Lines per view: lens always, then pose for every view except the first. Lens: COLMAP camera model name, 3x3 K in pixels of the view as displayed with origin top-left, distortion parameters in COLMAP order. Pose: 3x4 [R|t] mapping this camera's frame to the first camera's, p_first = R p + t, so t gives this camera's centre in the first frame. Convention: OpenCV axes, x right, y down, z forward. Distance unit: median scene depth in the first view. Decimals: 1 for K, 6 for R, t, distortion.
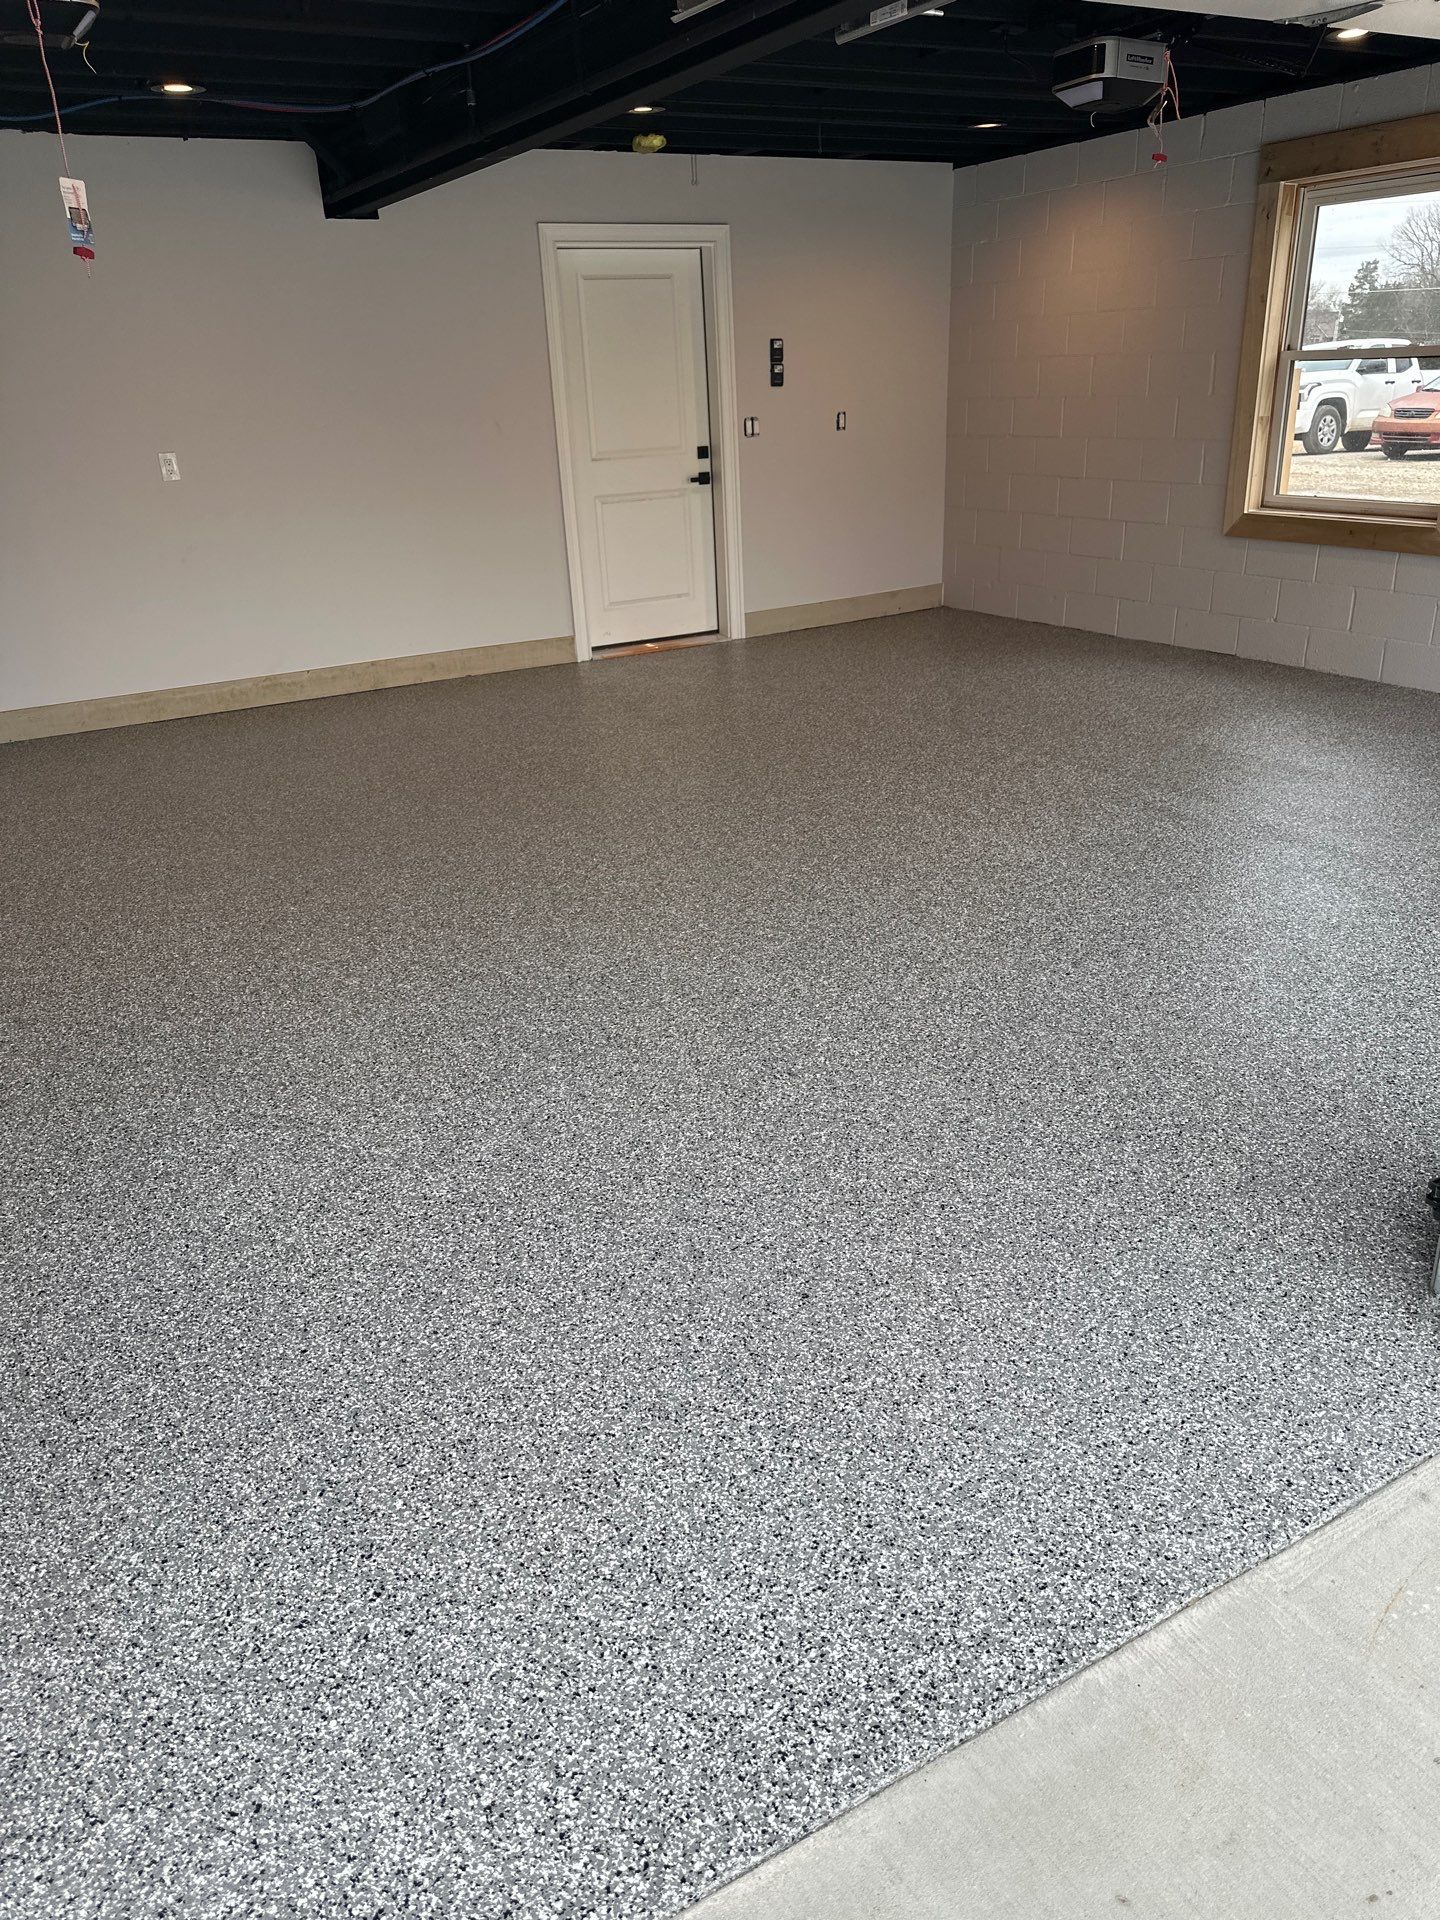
lens RADIAL K [[1391.5, 0, 736.0], [0, 1391.5, 946.0], [0, 0, 1]] dist [0.042456, -0.053299]
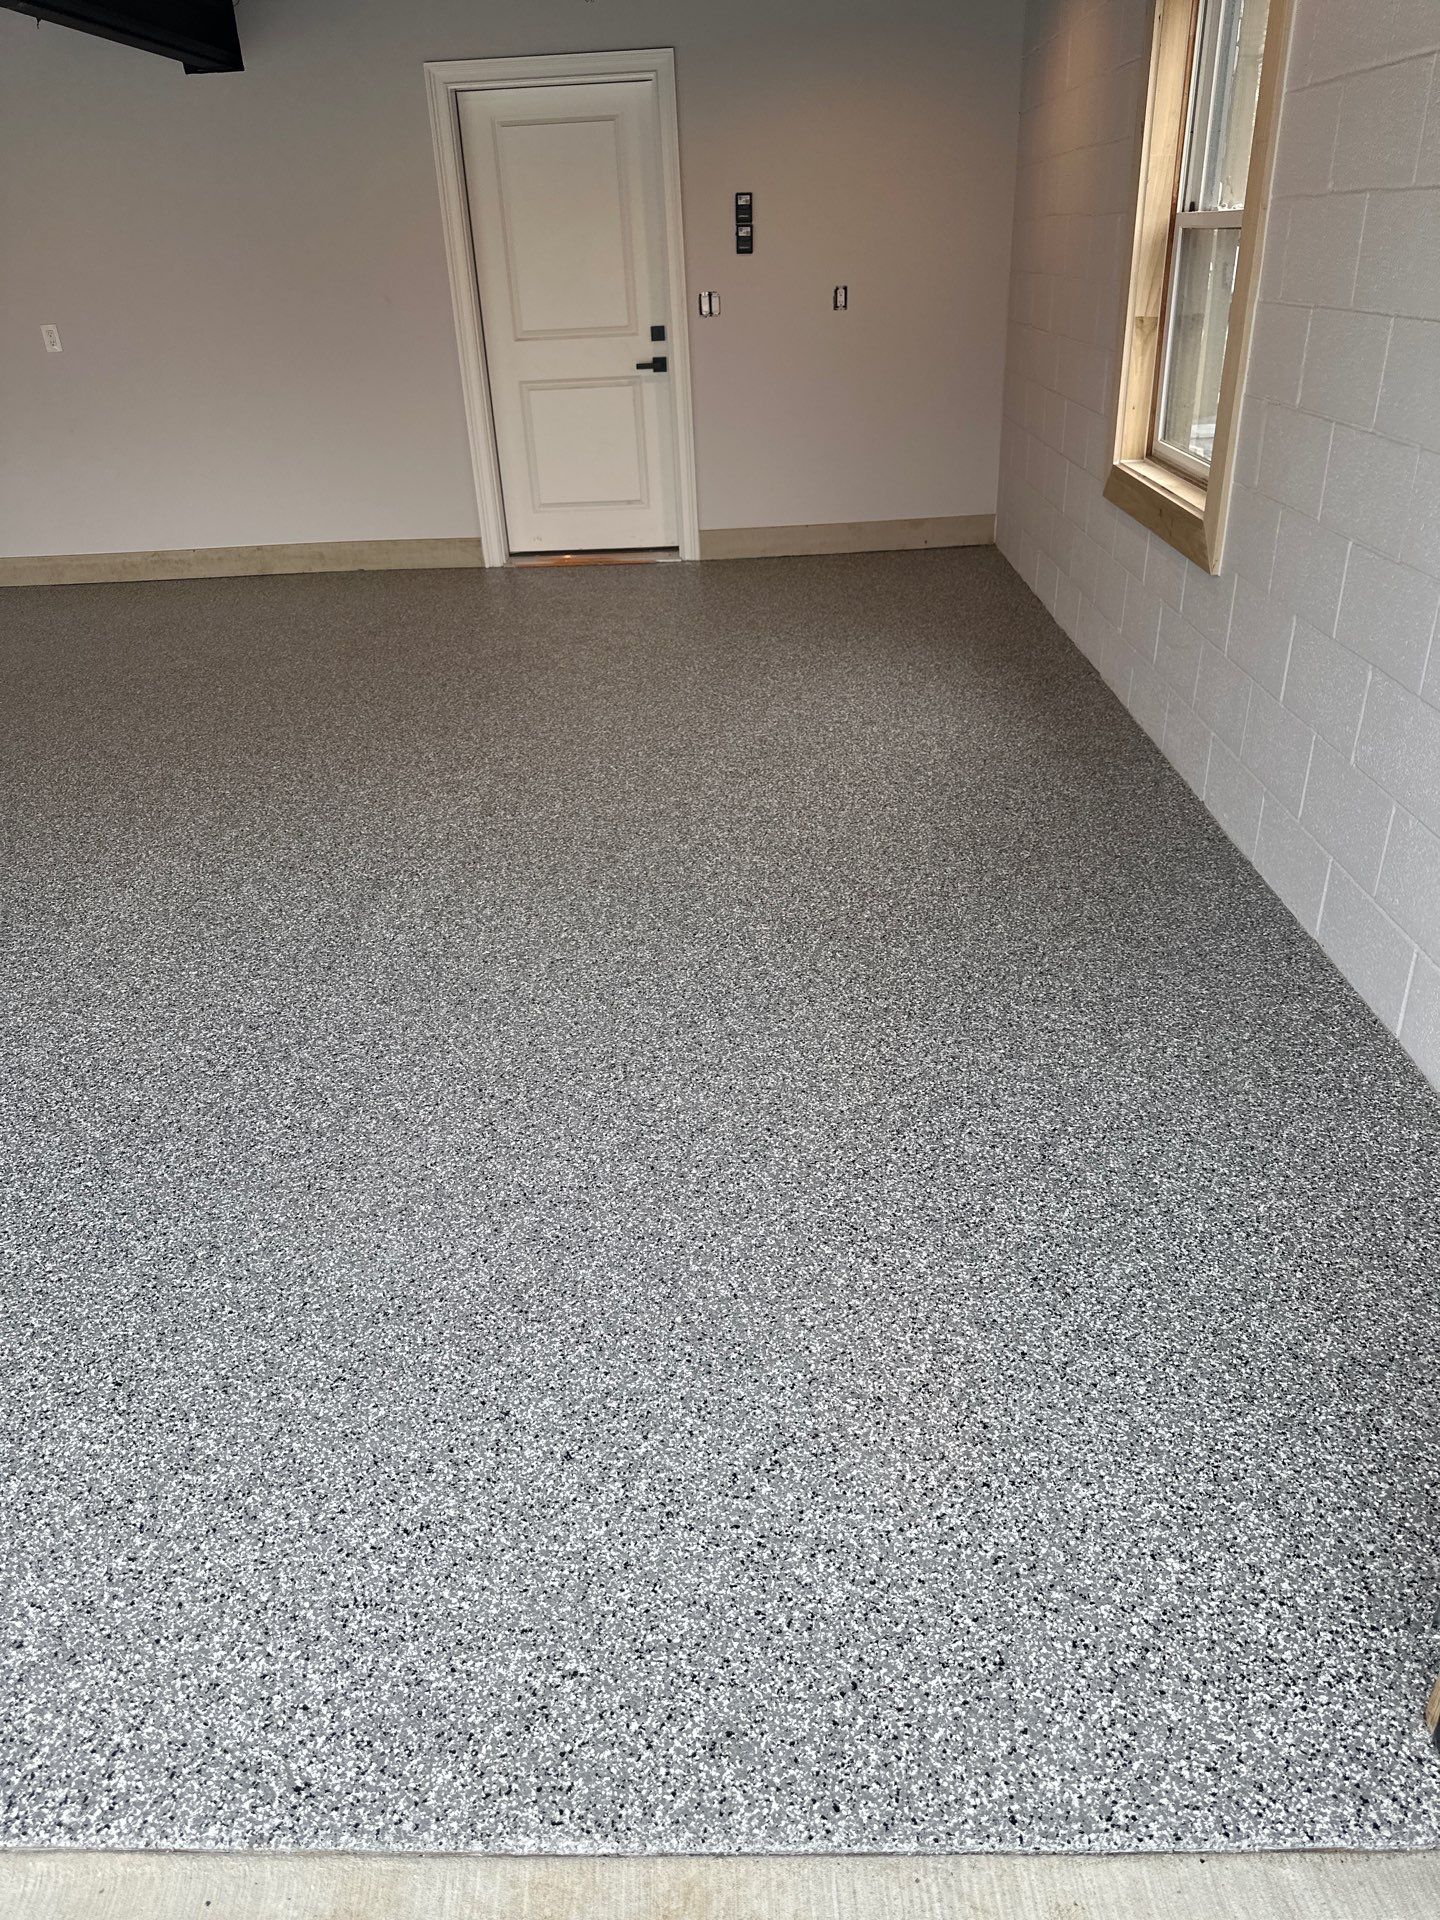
lens RADIAL K [[1391.5, 0, 771.9], [0, 1391.5, 926.1], [0, 0, 1]] dist [0.042456, -0.053299]
pose [[0.854086, 0.233305, -0.464872, 1.116795], [-0.188678, 0.971850, 0.141094, -0.300403], [0.484704, -0.032795, 0.874063, 0.616767]]
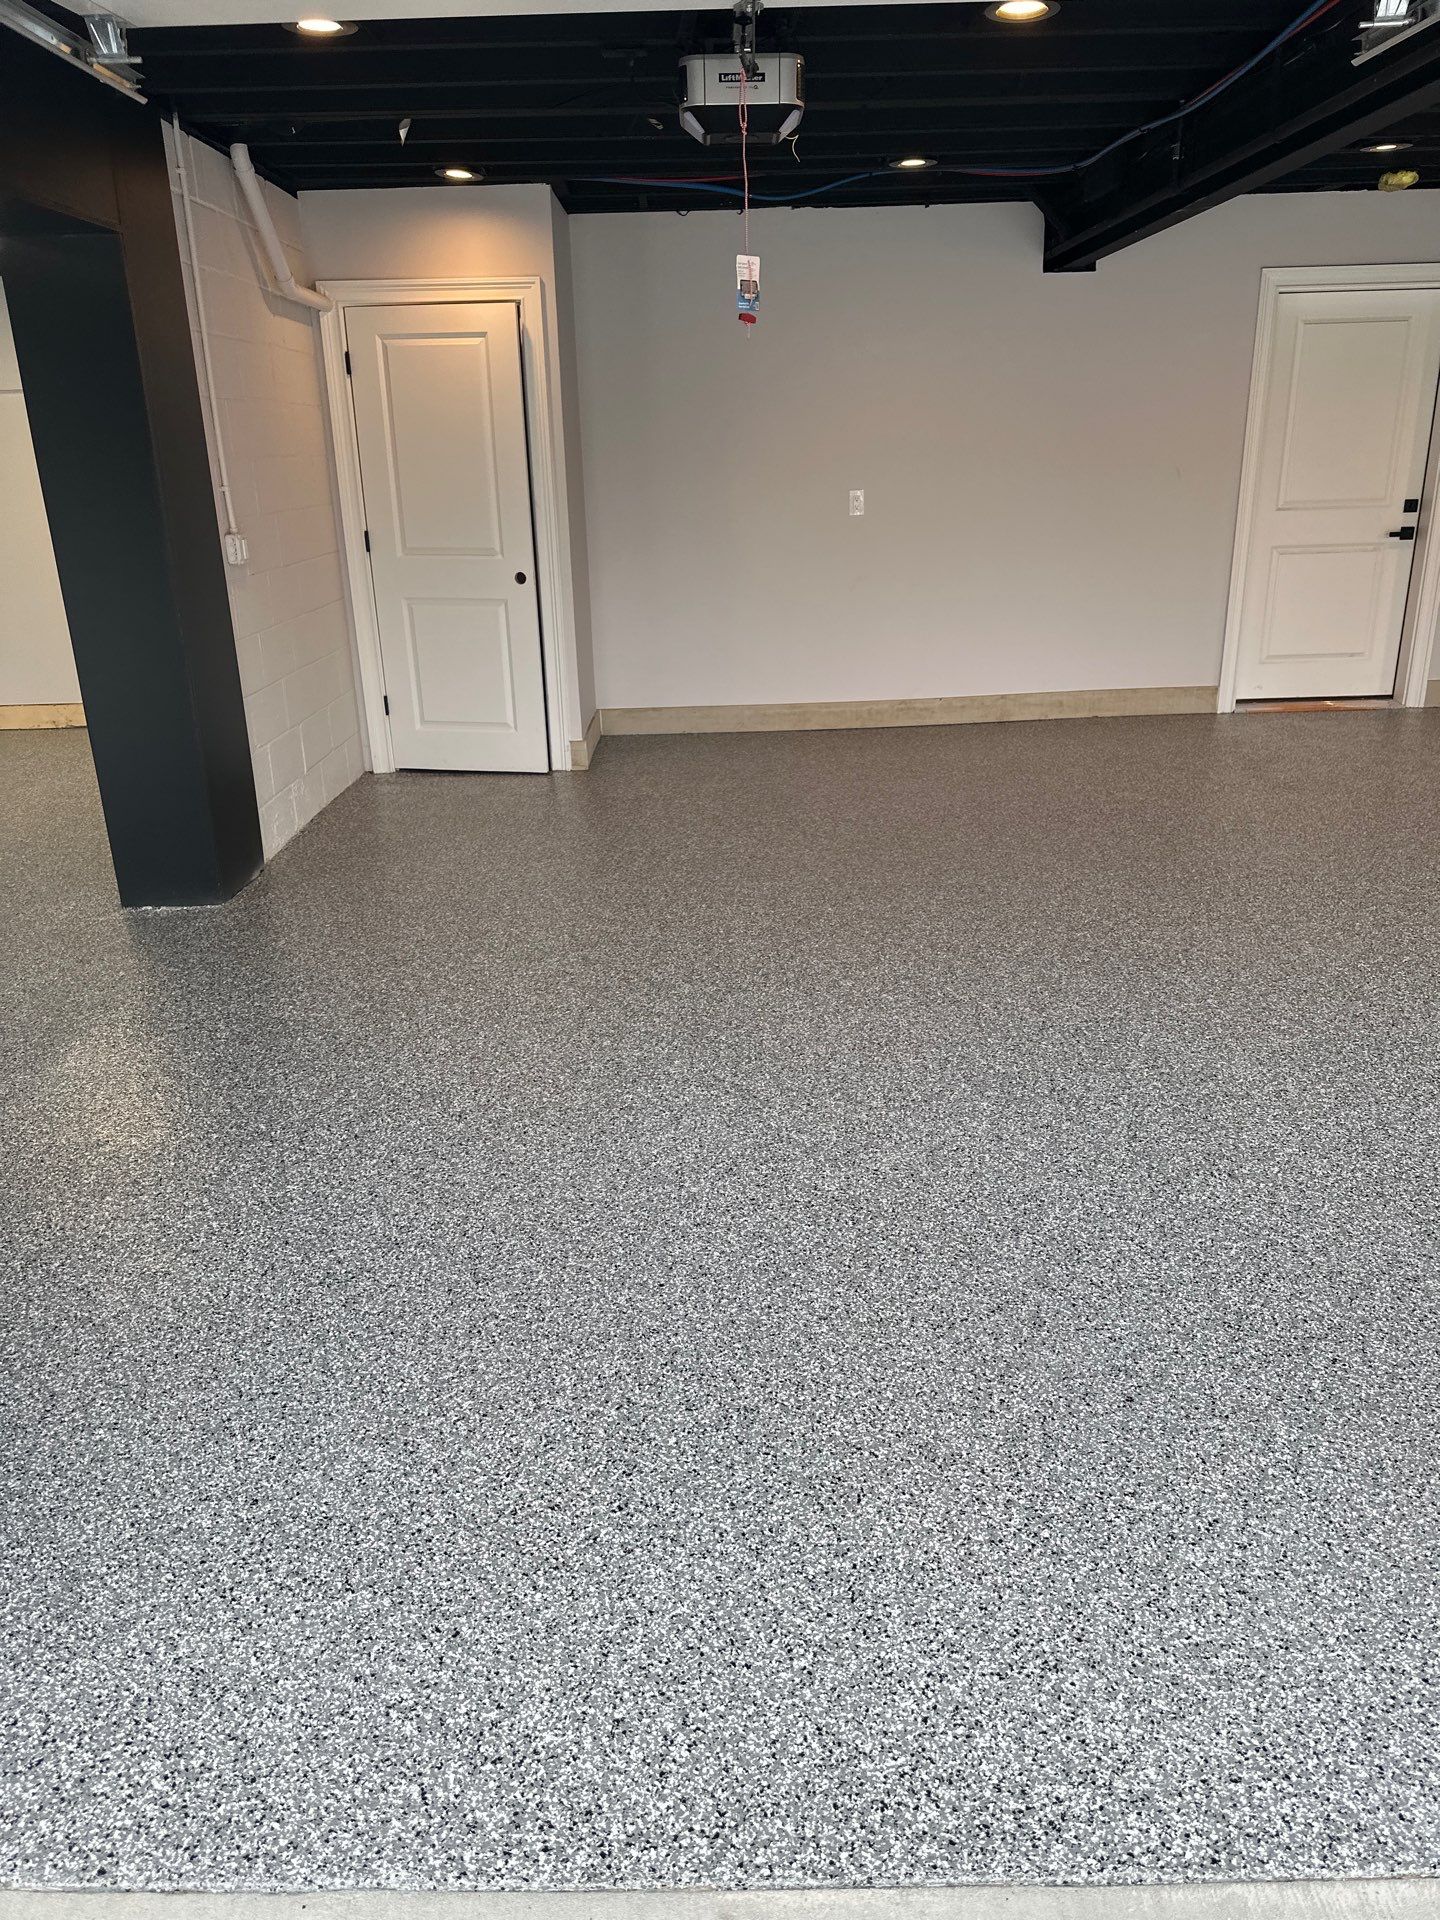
lens RADIAL K [[1391.5, 0, 711.7], [0, 1391.5, 927.3], [0, 0, 1]] dist [0.042456, -0.053299]
pose [[0.863591, 0.182944, -0.469832, 0.136961], [-0.199771, 0.979738, 0.014297, -0.011848], [0.462928, 0.081512, 0.882640, 0.006492]]
